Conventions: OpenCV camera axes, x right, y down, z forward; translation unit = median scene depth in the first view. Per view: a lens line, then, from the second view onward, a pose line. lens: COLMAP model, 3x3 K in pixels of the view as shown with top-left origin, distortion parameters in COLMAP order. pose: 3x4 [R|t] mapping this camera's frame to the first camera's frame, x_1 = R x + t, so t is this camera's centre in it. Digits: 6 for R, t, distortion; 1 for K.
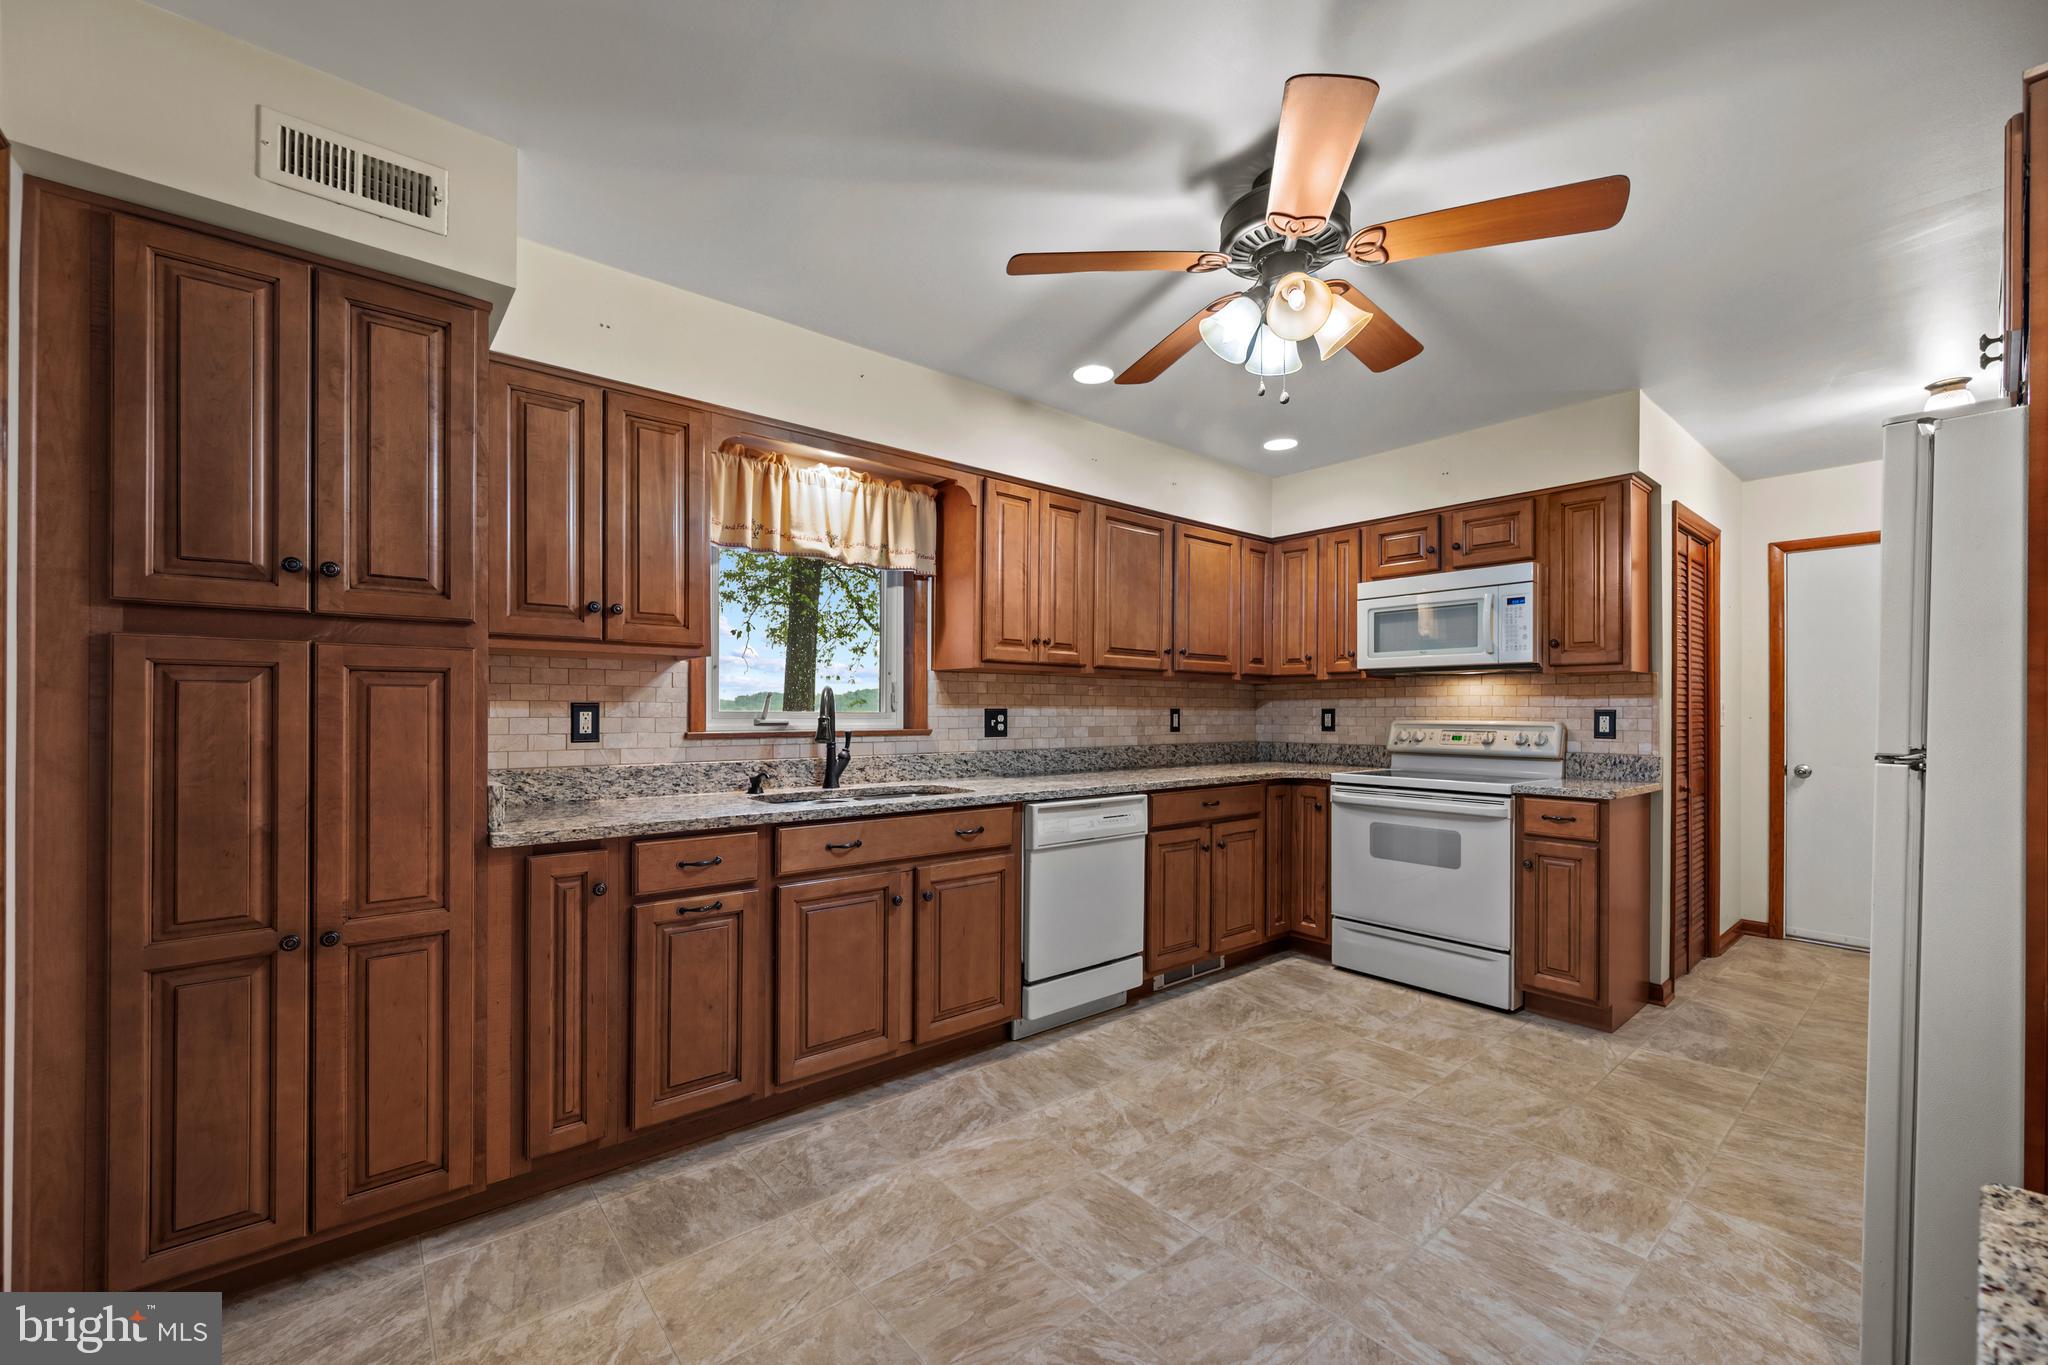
lens RADIAL K [[795.3, 0, 1007.5], [0, 795.3, 709.2], [0, 0, 1]] dist [-0.002542, -0.000239]
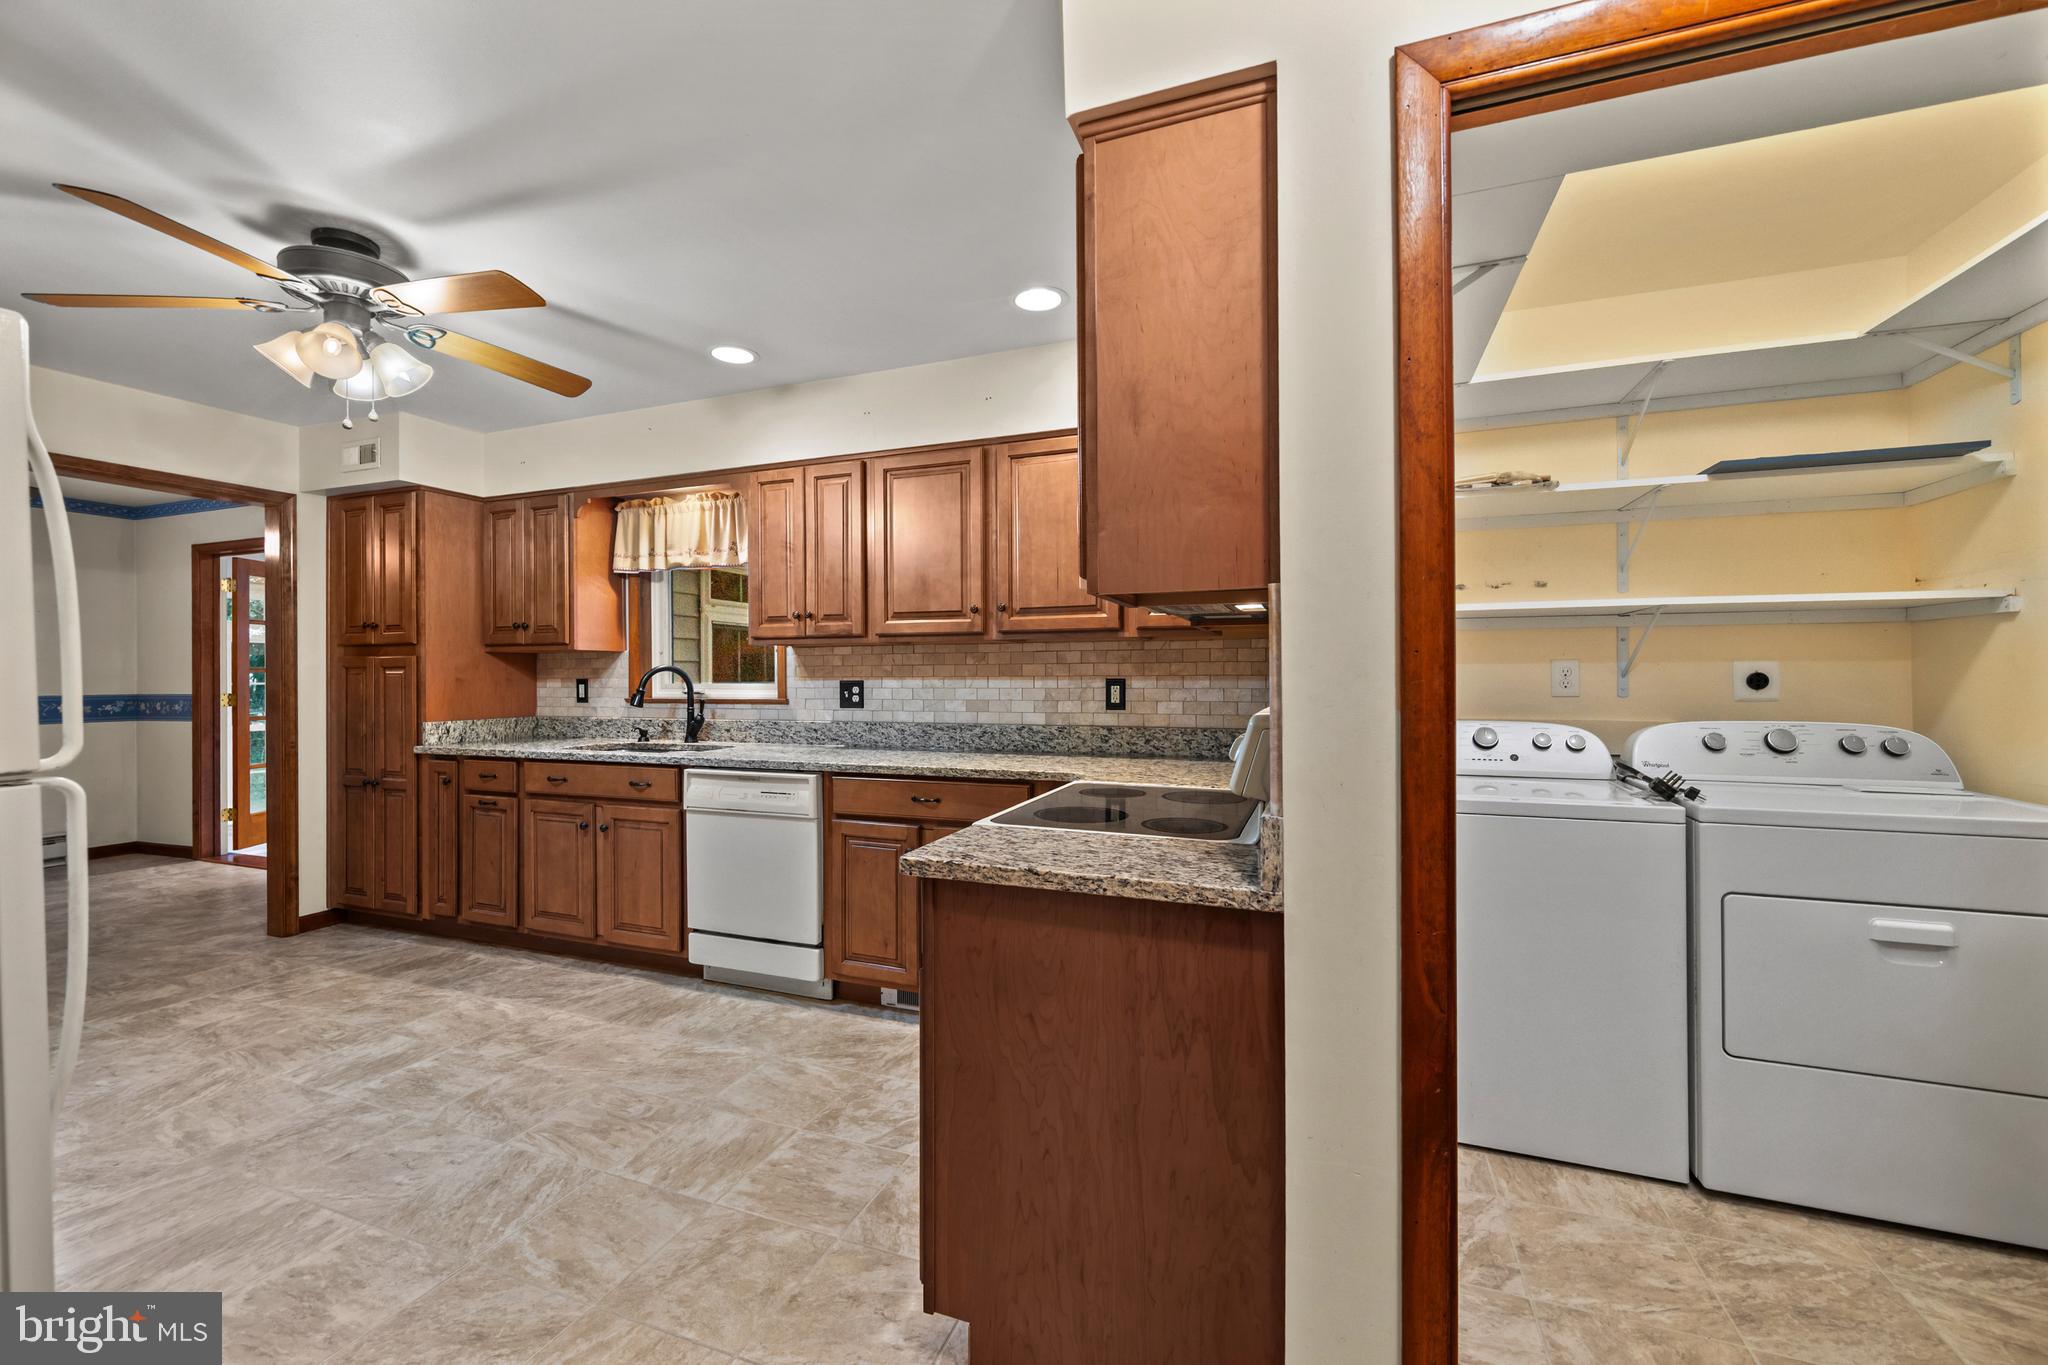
lens RADIAL K [[795.3, 0, 1006.8], [0, 795.3, 672.3], [0, 0, 1]] dist [-0.002542, -0.000239]
pose [[0.513566, -0.006637, -0.858024, 1.463813], [0.009932, 0.999949, -0.001790, -0.011262], [0.857993, -0.007603, 0.513606, 0.974149]]
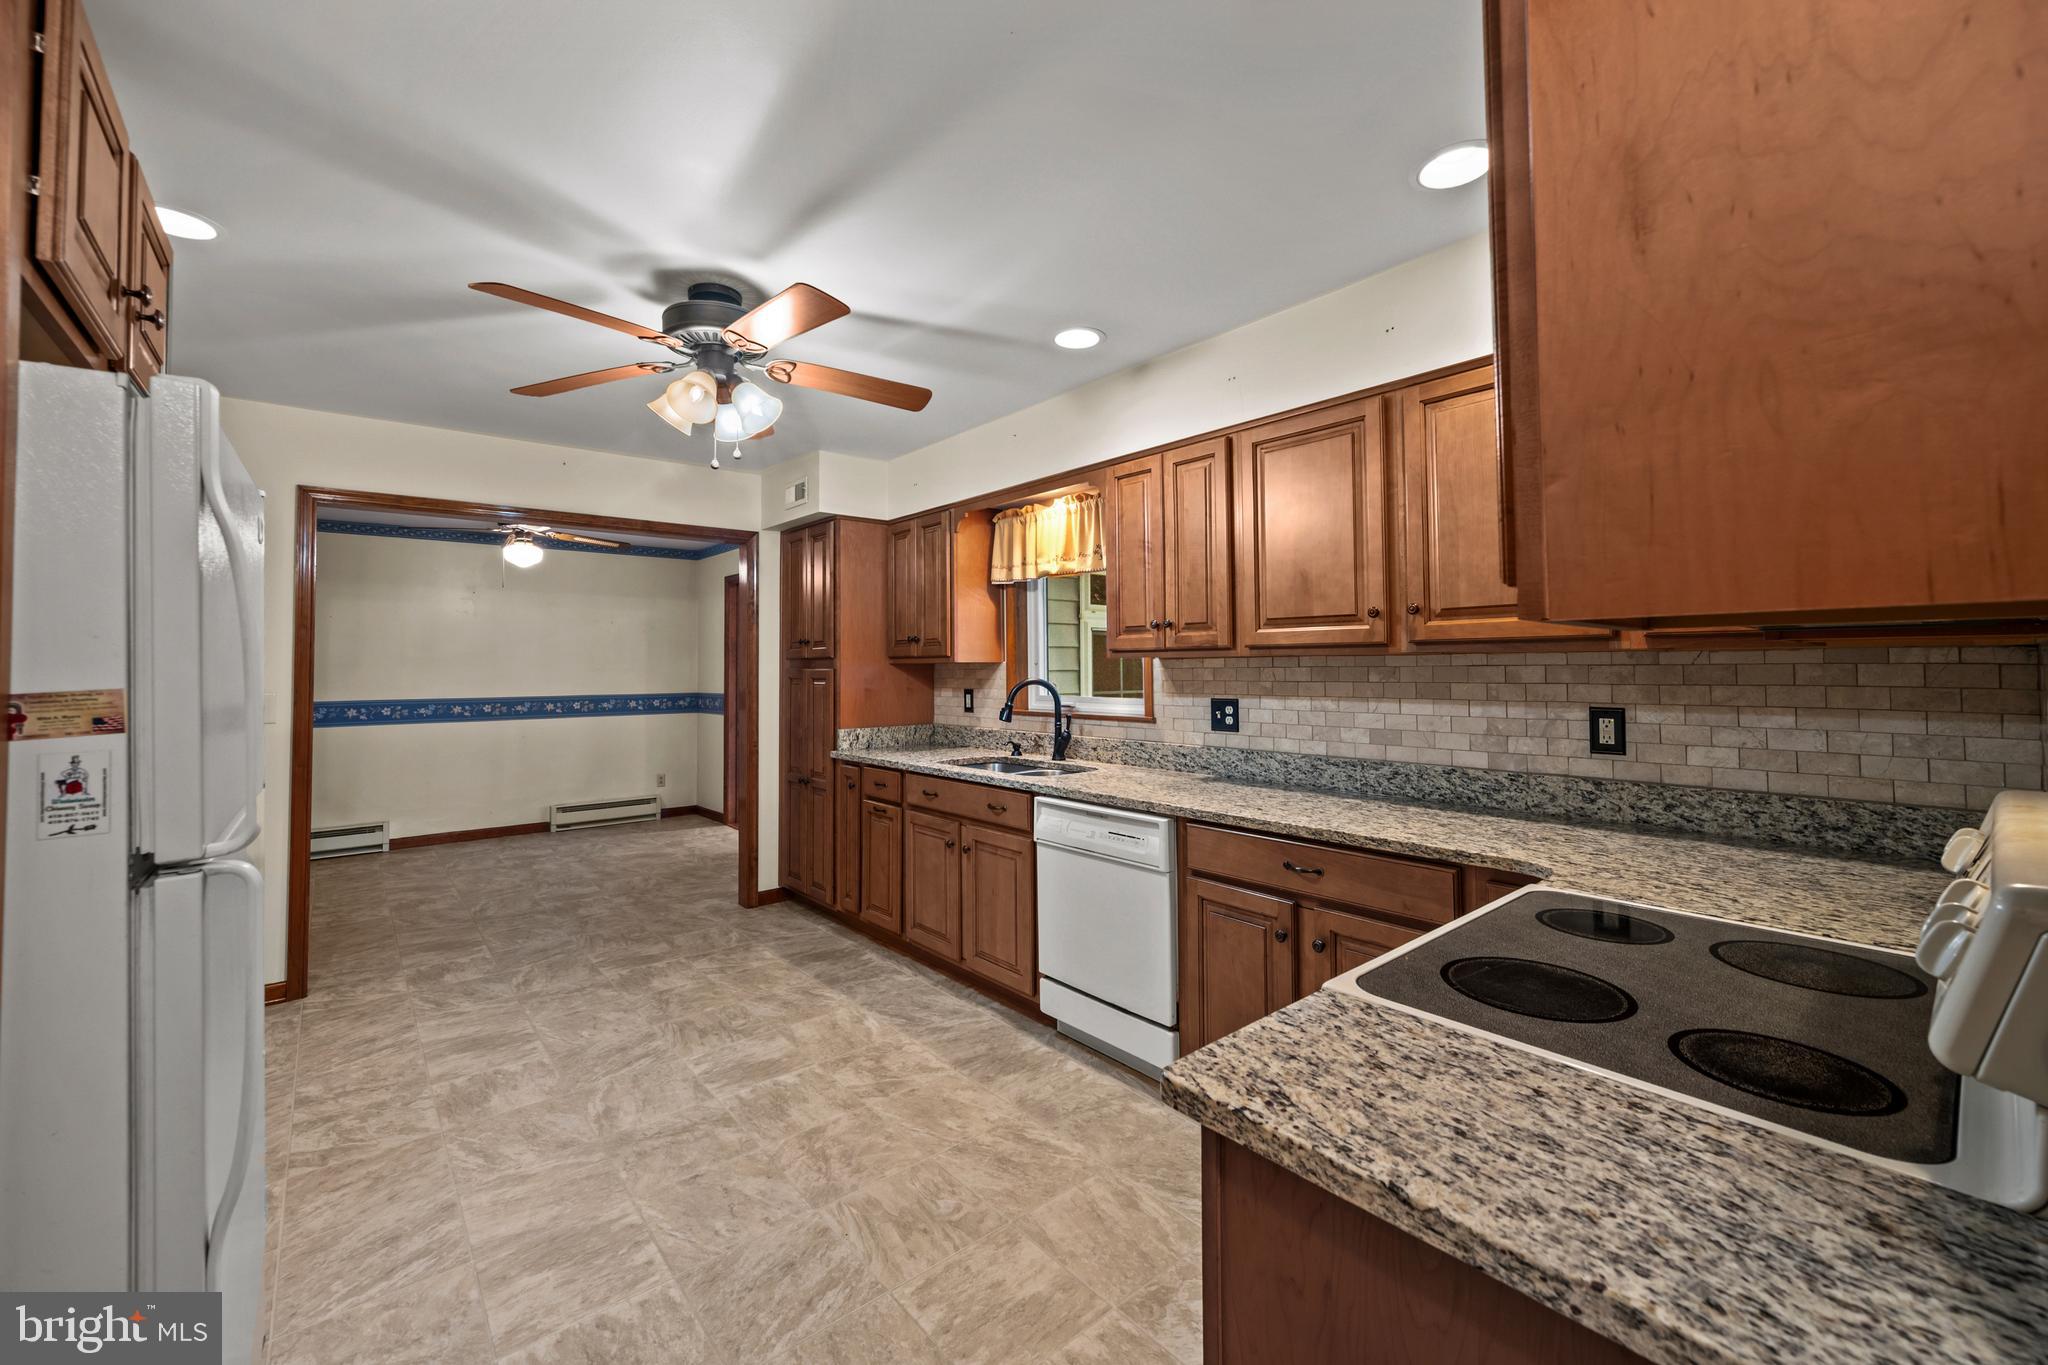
lens RADIAL K [[795.3, 0, 1033.8], [0, 795.3, 642.2], [0, 0, 1]] dist [-0.002542, -0.000239]
pose [[0.047459, -0.034810, -0.998266, 1.268885], [0.011535, 0.999345, -0.034299, -0.052354], [0.998807, -0.009887, 0.047829, 1.136431]]
